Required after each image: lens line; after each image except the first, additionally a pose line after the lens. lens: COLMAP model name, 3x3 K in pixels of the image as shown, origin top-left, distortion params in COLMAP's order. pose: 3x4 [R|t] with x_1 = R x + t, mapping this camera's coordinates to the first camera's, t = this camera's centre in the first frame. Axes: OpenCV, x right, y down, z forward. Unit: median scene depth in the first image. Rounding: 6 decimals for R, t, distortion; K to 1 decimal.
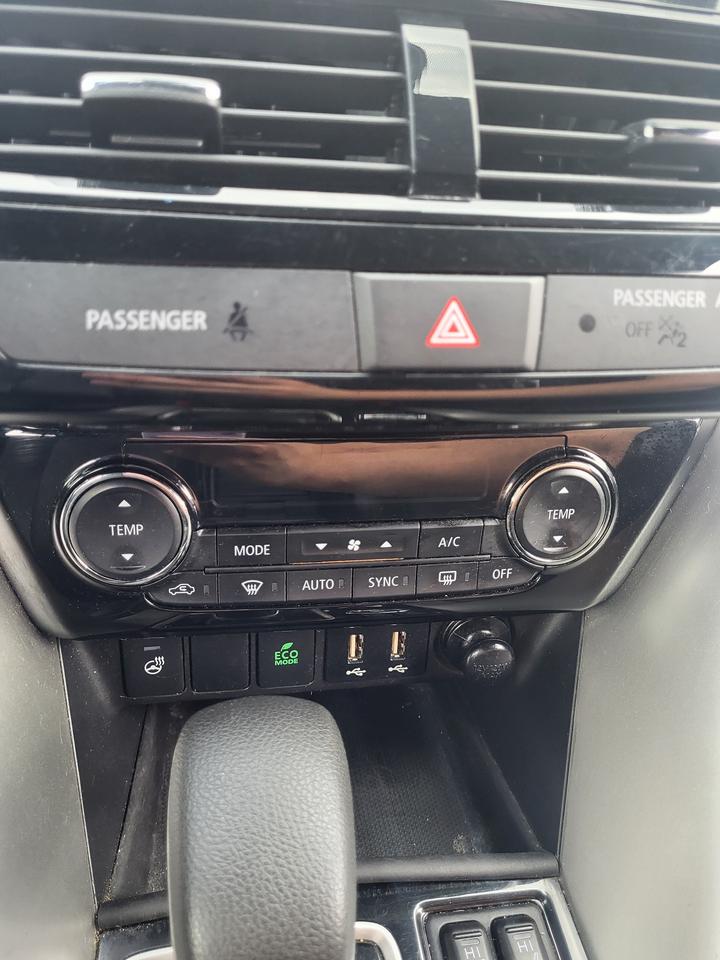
lens RADIAL K [[769.1, 0, 360.0], [0, 769.1, 480.0], [0, 0, 1]] dist [-0.001386, 0.007837]
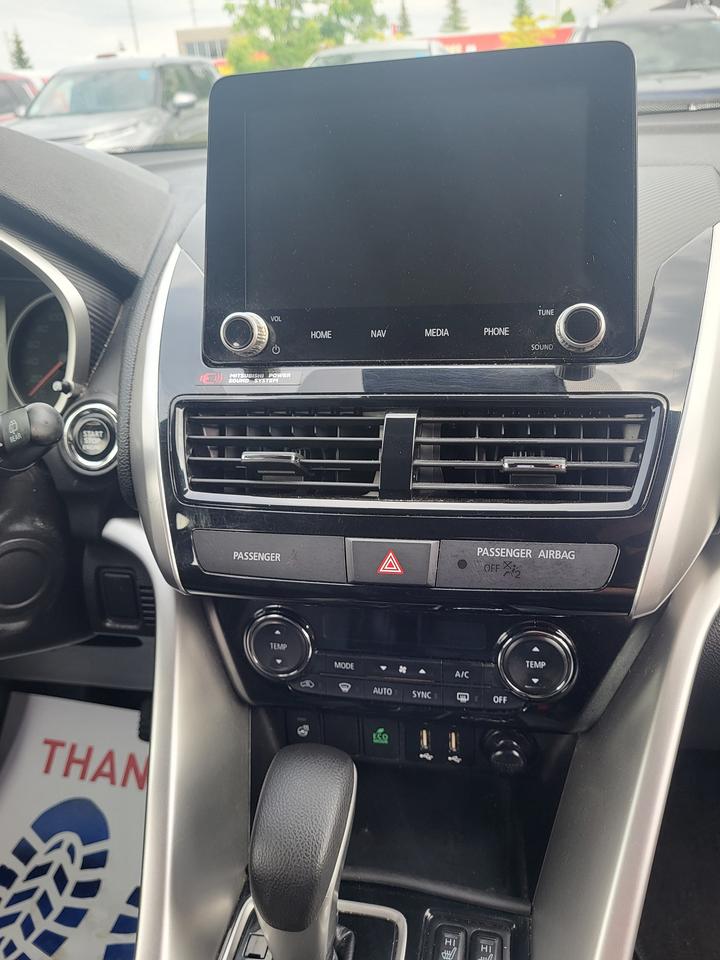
lens RADIAL K [[769.1, 0, 360.0], [0, 769.1, 480.0], [0, 0, 1]] dist [-0.001386, 0.007837]
pose [[0.917588, 0.015945, -0.397212, 0.567493], [-0.075764, 0.987895, -0.135366, -0.089390], [0.390245, 0.154305, 0.907689, -0.623403]]
